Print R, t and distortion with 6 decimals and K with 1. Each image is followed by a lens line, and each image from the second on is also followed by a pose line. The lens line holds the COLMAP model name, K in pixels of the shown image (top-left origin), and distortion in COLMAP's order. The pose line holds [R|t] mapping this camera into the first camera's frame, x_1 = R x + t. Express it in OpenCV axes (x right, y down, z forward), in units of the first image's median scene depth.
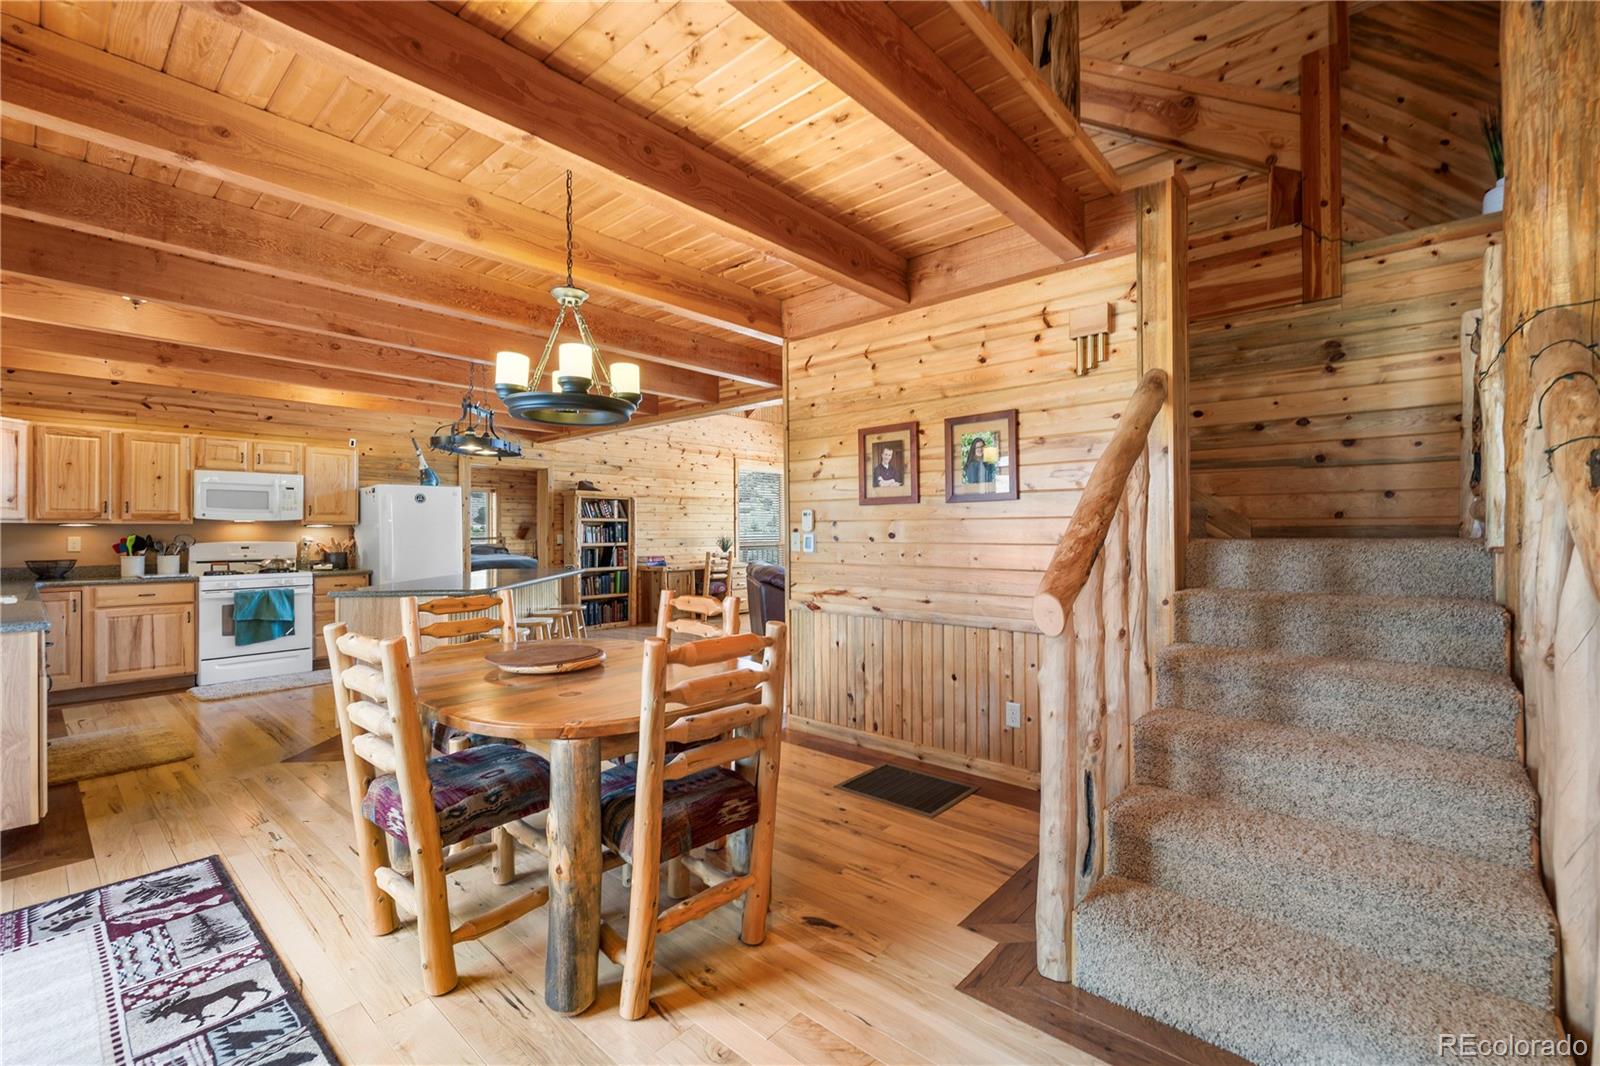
lens RADIAL K [[683.4, 0, 800.0], [0, 683.4, 527.2], [0, 0, 1]] dist [0.004368, 0.000334]
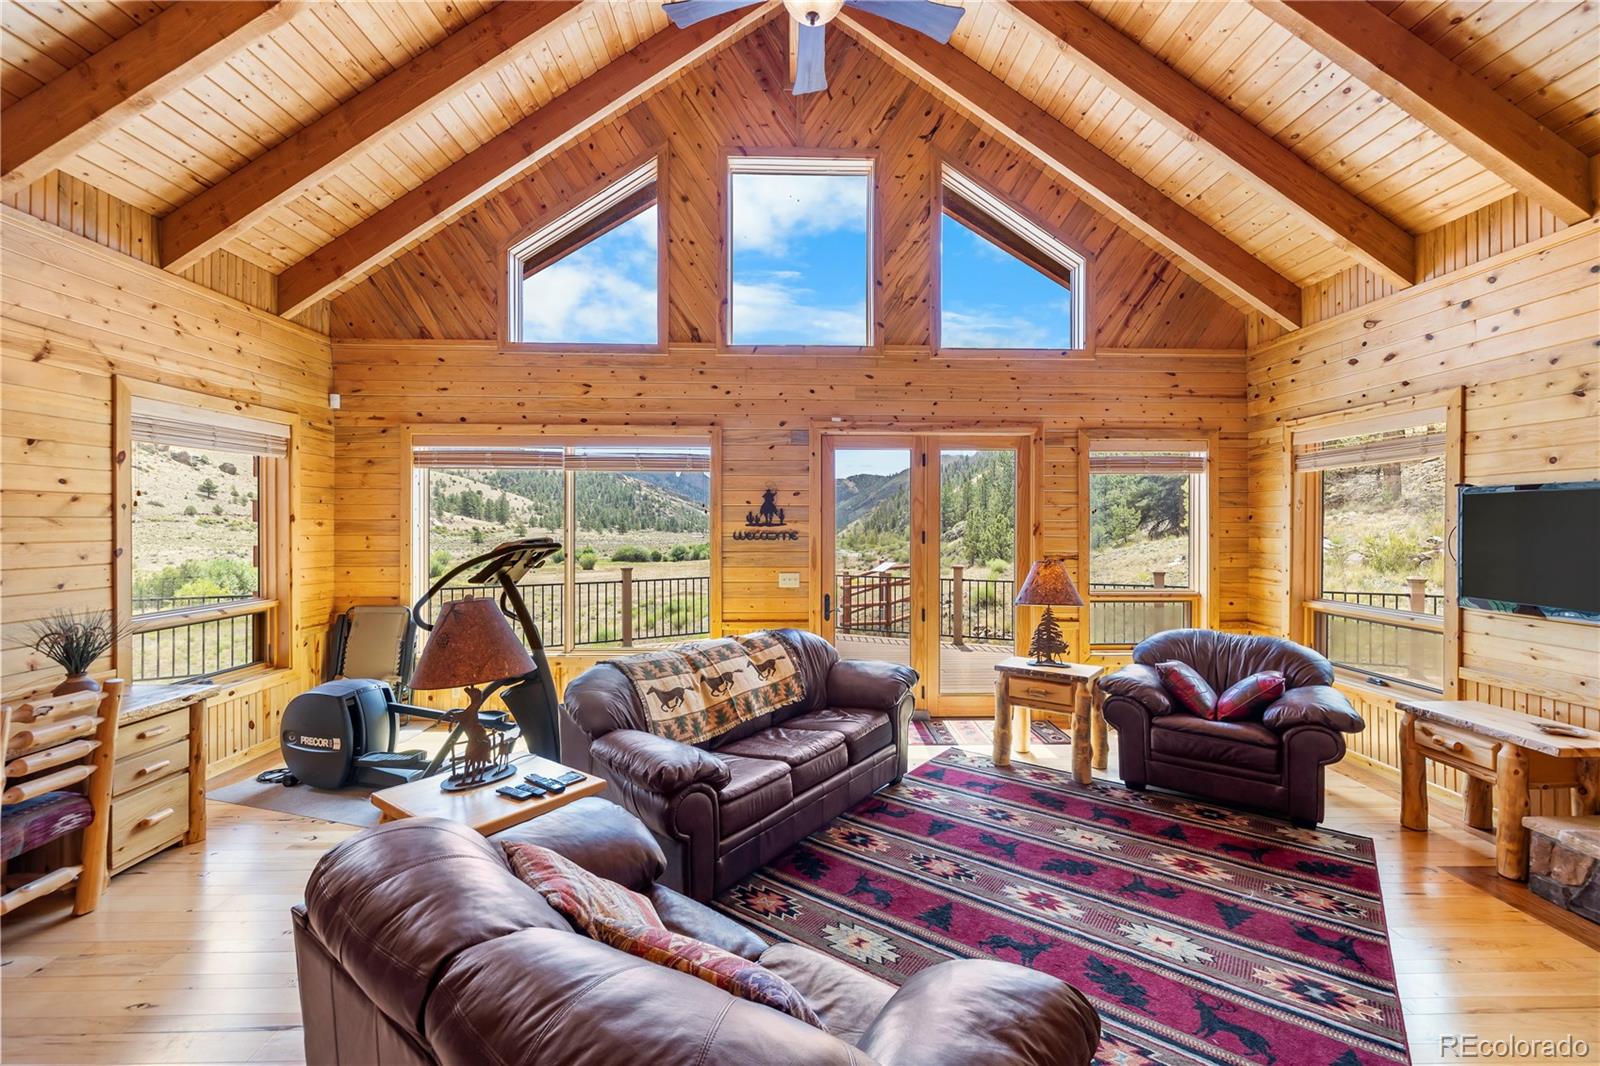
lens RADIAL K [[675.9, 0, 802.9], [0, 675.9, 527.9], [0, 0, 1]] dist [0.001761, 0.000230]
pose [[0.735386, 0.003331, 0.677640, -0.137804], [-0.012185, 0.999891, 0.008308, -0.061484], [-0.677539, -0.014367, 0.735347, 1.002967]]
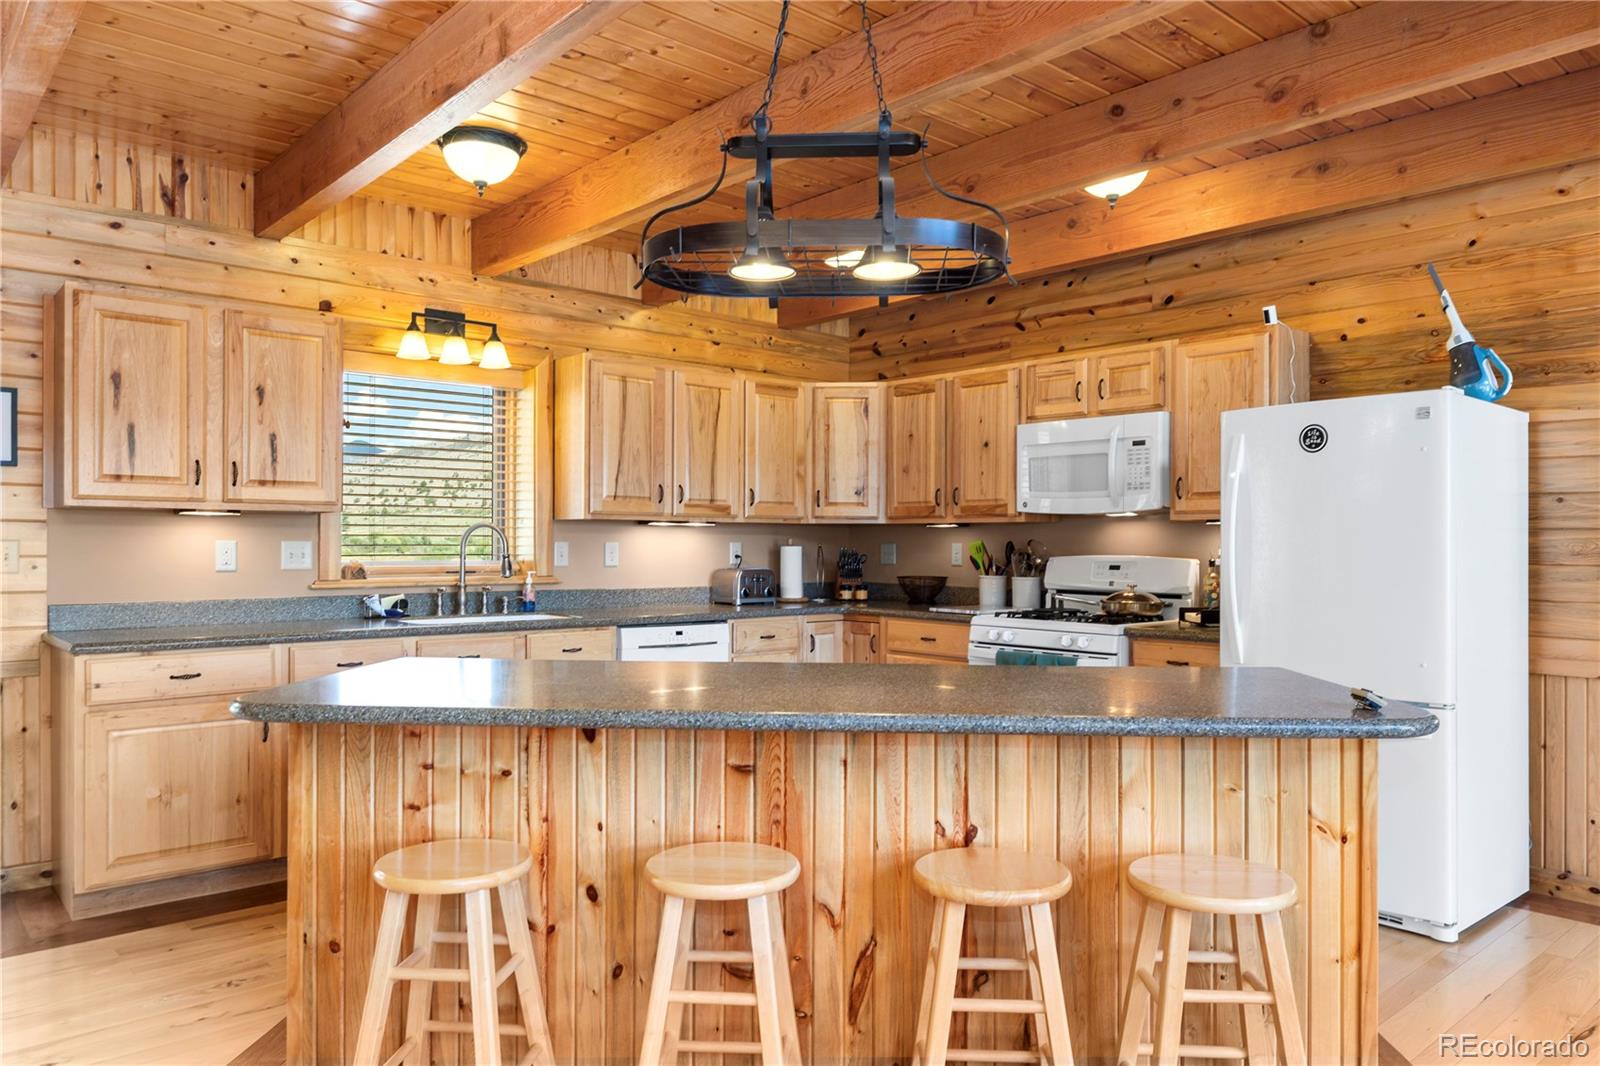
lens RADIAL K [[1092.6, 0, 803.0], [0, 1092.6, 541.4], [0, 0, 1]] dist [-0.000776, 0.000010]
pose [[-0.126110, 0.003537, -0.992010, 0.023722], [0.003802, 0.999988, 0.003082, 0.007959], [0.992009, -0.003383, -0.126122, 0.943122]]
